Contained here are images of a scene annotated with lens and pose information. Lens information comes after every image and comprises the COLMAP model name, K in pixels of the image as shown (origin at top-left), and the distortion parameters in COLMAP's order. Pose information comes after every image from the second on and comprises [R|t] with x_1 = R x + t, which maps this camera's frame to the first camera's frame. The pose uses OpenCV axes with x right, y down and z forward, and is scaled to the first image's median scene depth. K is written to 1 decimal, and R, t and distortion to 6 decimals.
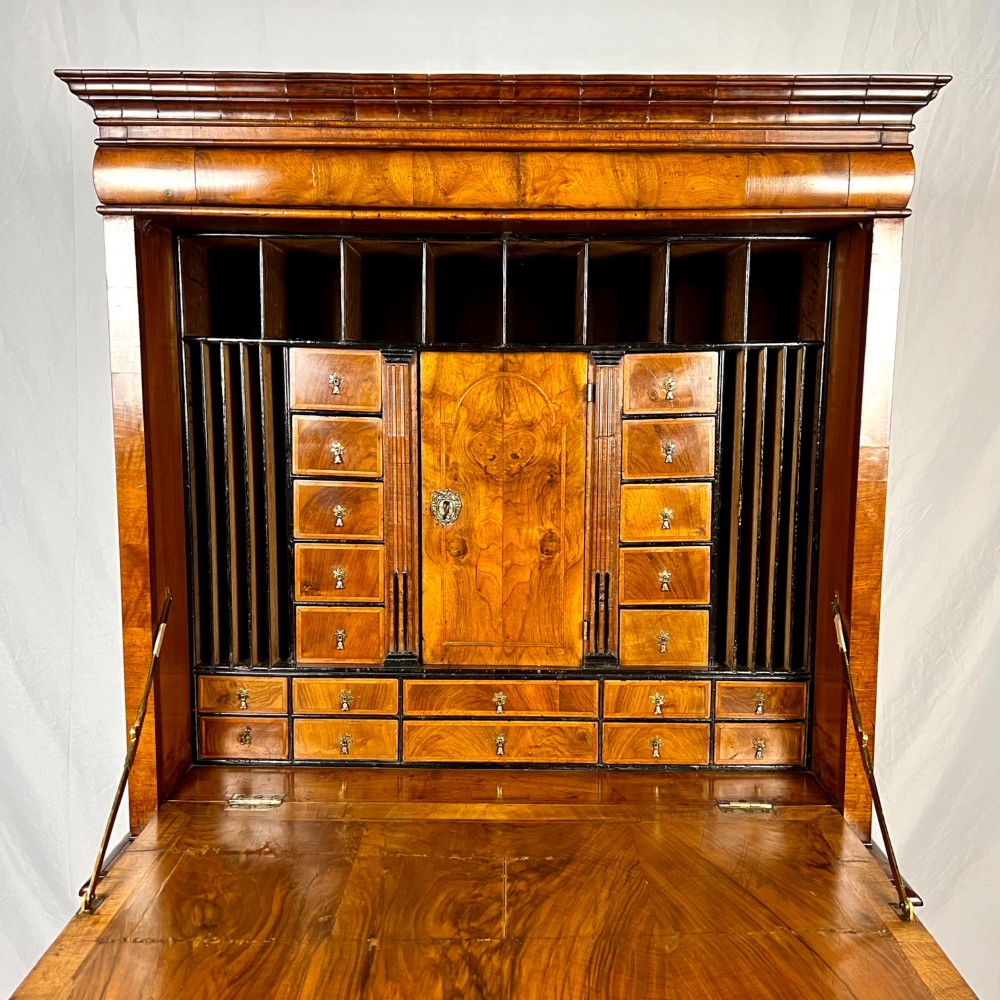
lens RADIAL K [[971.2, 0, 500.7], [0, 971.2, 453.0], [0, 0, 1]] dist [0.054234, -0.005281]
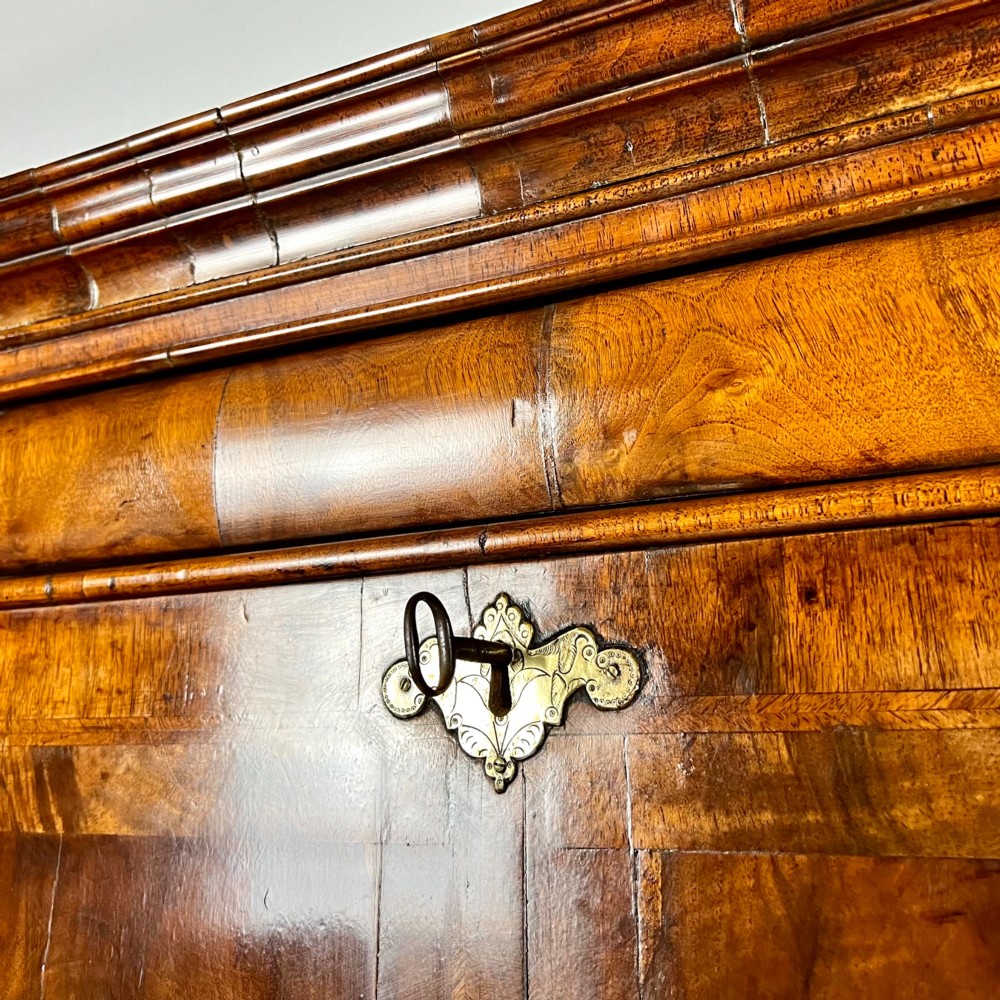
lens RADIAL K [[1028.8, 0, 500.0], [0, 1028.8, 500.0], [0, 0, 1]] dist [0.016784, -0.006351]
pose [[0.910757, -0.114564, -0.396733, 0.092555], [0.017045, 0.970356, -0.241077, -0.156682], [0.412591, 0.212800, 0.885711, 0.628669]]
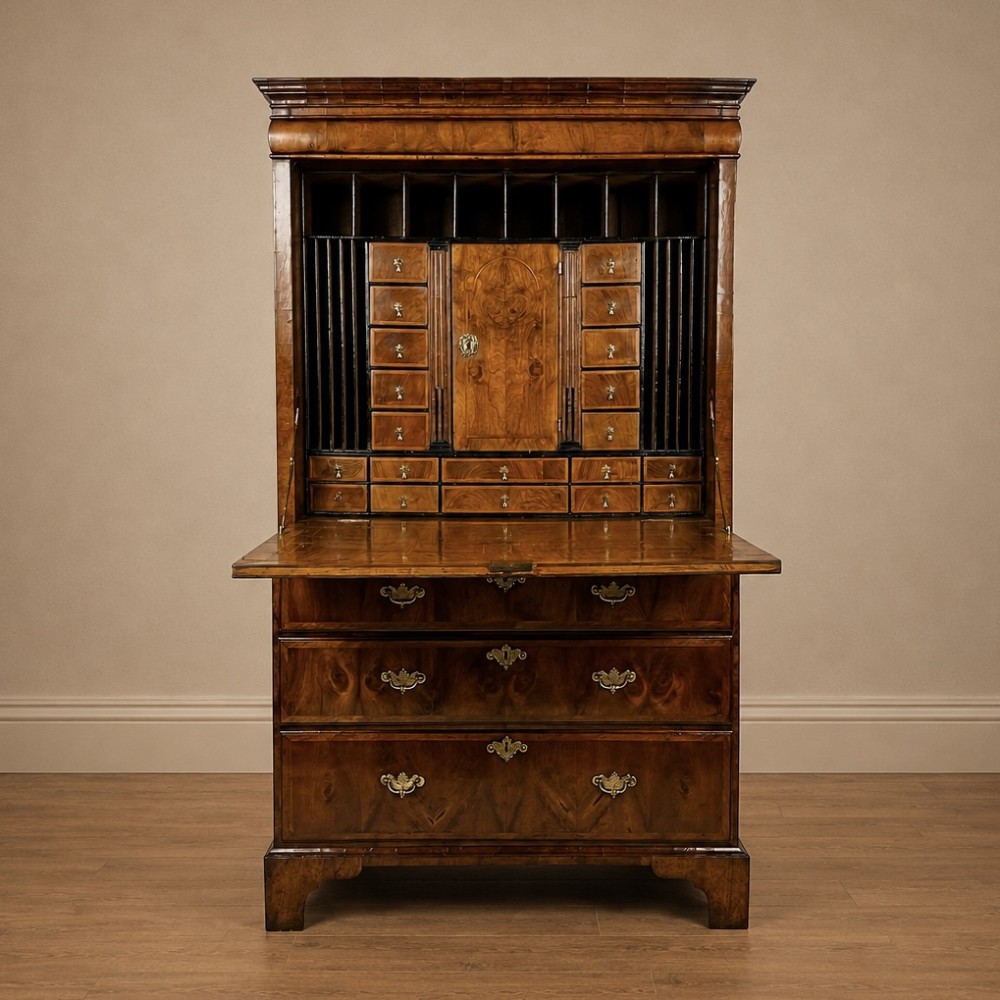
lens RADIAL K [[1243.5, 0, 511.9], [0, 1243.5, 455.9], [0, 0, 1]] dist [-0.004951, -0.001190]
pose [[0.999850, -0.008933, 0.014828, -0.018398], [0.008981, 0.999955, -0.003185, 0.242116], [-0.014799, 0.003318, 0.999885, -0.992434]]
